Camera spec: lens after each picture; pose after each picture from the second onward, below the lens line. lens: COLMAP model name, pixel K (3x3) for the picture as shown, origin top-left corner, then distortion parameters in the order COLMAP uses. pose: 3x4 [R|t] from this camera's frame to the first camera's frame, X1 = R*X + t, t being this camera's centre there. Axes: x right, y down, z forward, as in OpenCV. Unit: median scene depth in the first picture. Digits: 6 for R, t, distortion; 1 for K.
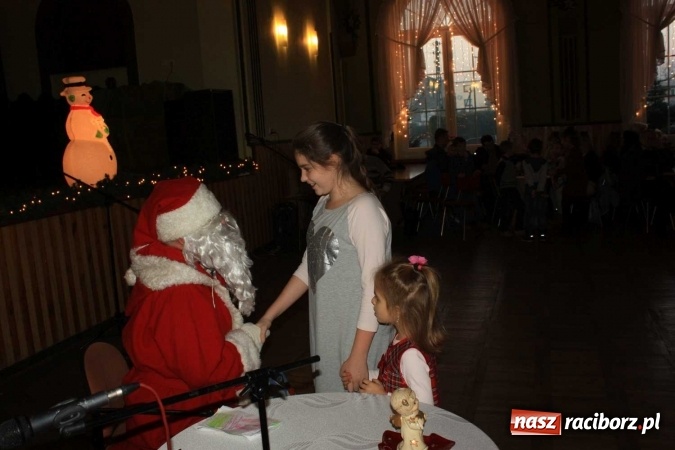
lens RADIAL K [[675.8, 0, 340.7], [0, 675.8, 230.1], [0, 0, 1]] dist [-0.102471, 0.000000]
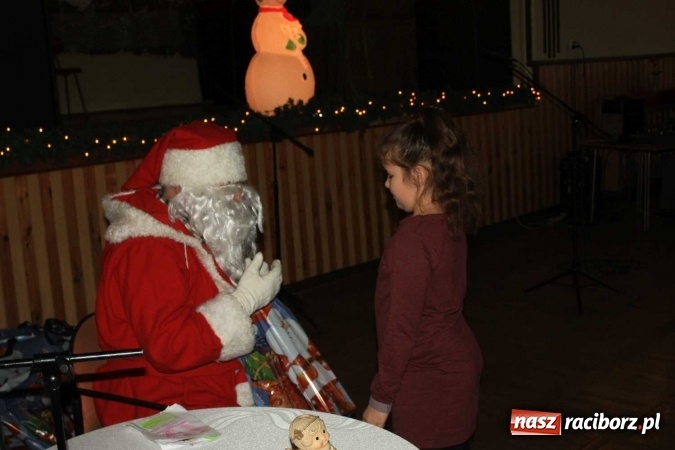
lens RADIAL K [[960.8, 0, 335.9], [0, 960.8, 225.5], [0, 0, 1]] dist [-0.032345, 0.000000]
pose [[0.904088, 0.089742, -0.417817, 0.157507], [-0.070955, 0.995654, 0.060319, -0.008996], [0.421414, -0.024888, 0.906527, 0.025362]]
